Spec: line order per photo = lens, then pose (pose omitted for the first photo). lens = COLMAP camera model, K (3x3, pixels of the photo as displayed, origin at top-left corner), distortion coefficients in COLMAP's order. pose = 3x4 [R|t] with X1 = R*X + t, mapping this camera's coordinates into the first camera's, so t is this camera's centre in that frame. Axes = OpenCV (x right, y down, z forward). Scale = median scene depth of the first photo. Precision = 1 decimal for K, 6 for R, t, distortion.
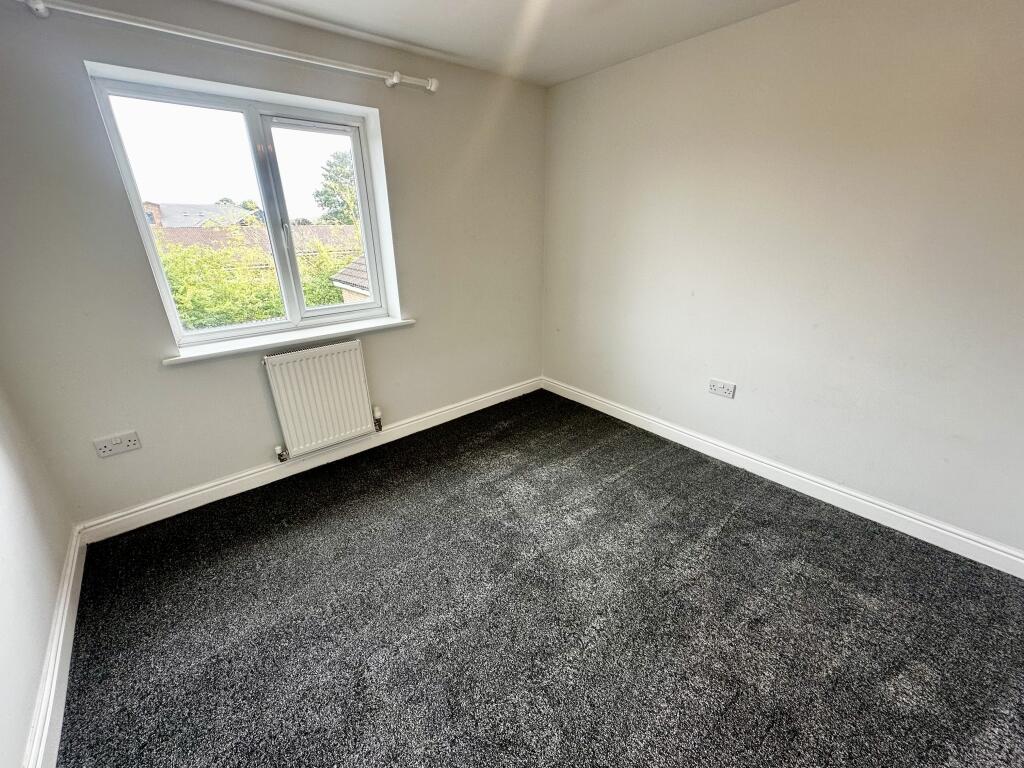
lens RADIAL K [[404.8, 0, 512.0], [0, 404.8, 384.0], [0, 0, 1]] dist [0.001557, 0.000105]
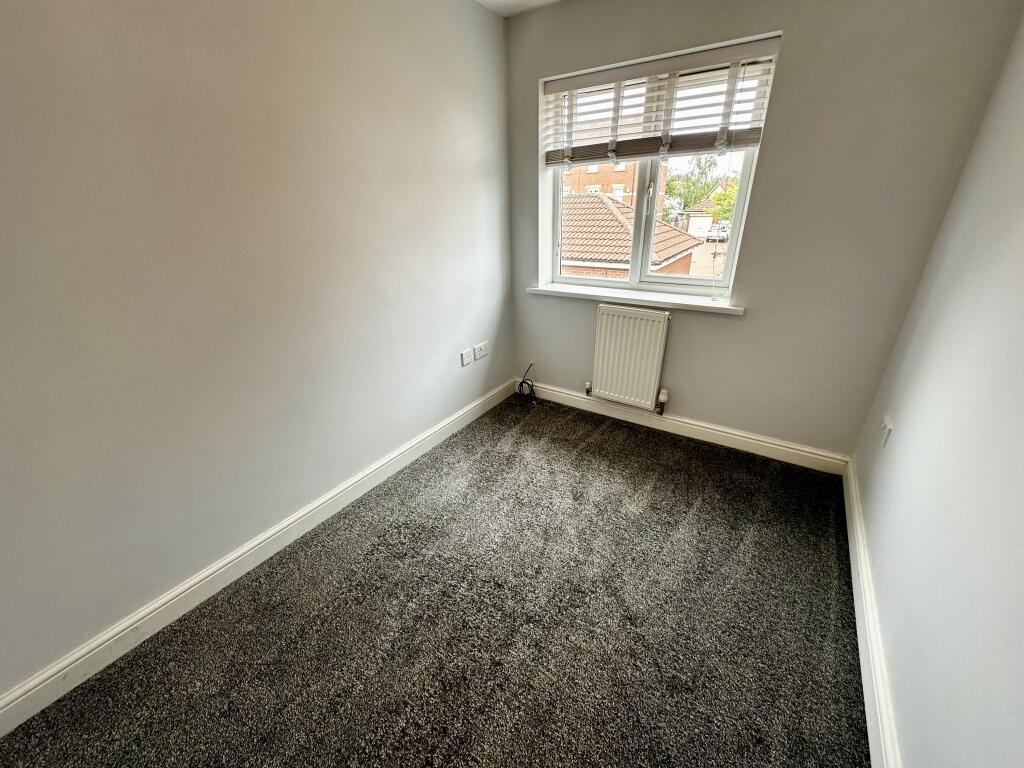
lens RADIAL K [[404.8, 0, 512.0], [0, 404.8, 384.0], [0, 0, 1]] dist [0.001557, 0.000105]
pose [[0.262862, 0.395042, -0.880253, 0.402563], [-0.325816, 0.895088, 0.304404, -0.128433], [0.908156, 0.206784, 0.363996, 0.353879]]
